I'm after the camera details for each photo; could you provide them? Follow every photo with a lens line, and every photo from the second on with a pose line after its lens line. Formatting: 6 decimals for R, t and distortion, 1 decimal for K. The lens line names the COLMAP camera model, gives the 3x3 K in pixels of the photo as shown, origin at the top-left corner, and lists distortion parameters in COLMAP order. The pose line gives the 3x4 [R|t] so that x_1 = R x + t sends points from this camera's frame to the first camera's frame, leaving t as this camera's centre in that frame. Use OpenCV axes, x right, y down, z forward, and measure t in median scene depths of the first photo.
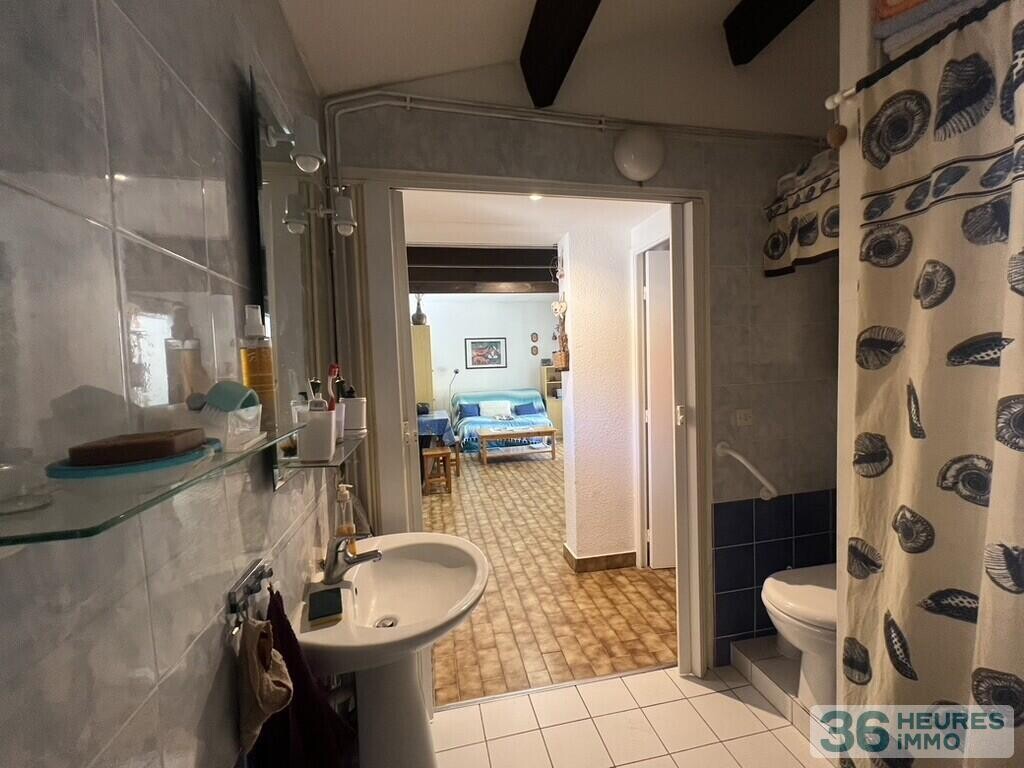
lens RADIAL K [[420.1, 0, 514.3], [0, 420.1, 386.9], [0, 0, 1]] dist [-0.007595, 0.001473]
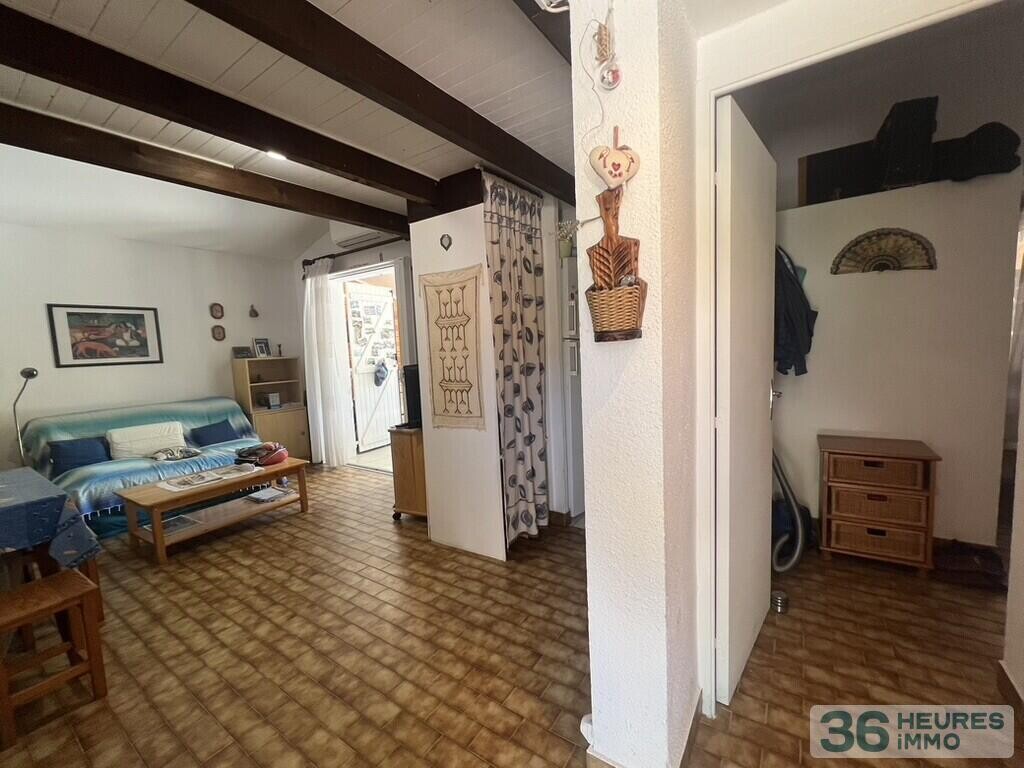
lens RADIAL K [[420.1, 0, 514.3], [0, 420.1, 386.8], [0, 0, 1]] dist [-0.007595, 0.001473]
pose [[0.710028, -0.066044, 0.701070, -0.087944], [0.059168, 0.997667, 0.034061, -0.005923], [-0.701684, 0.017297, 0.712279, 0.314457]]
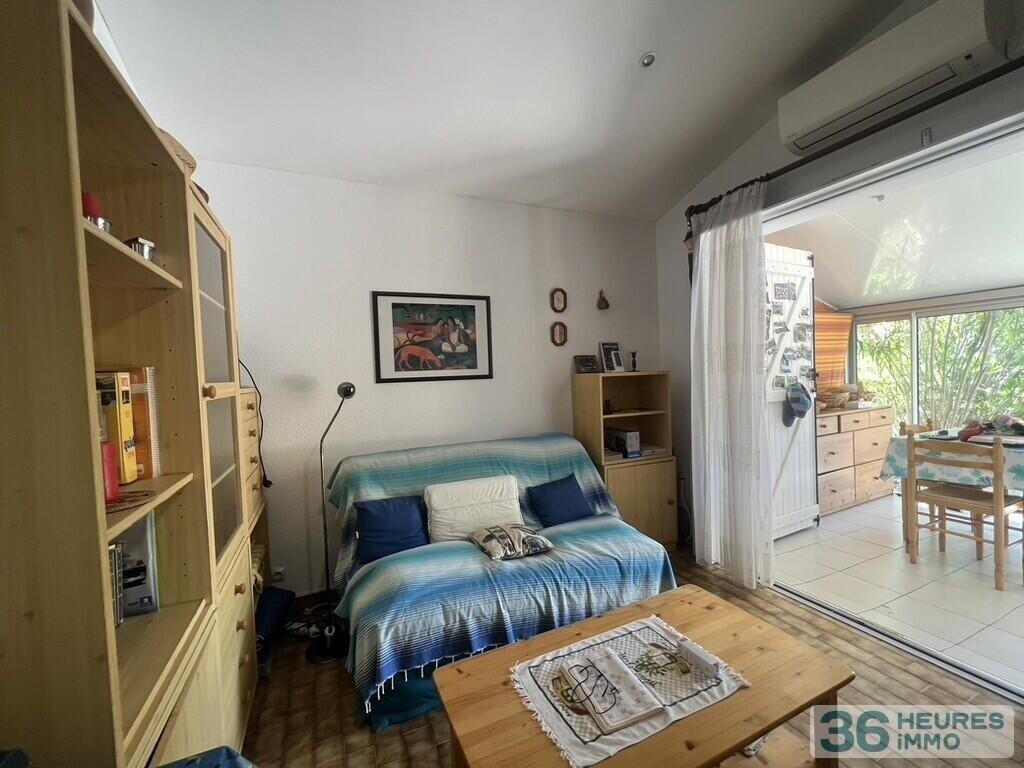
lens RADIAL K [[420.1, 0, 516.2], [0, 420.1, 385.3], [0, 0, 1]] dist [-0.007595, 0.001473]
pose [[0.974284, -0.009090, 0.225140, -0.091149], [0.016505, 0.999381, -0.031076, -0.031315], [-0.224718, 0.033993, 0.973831, 0.719725]]
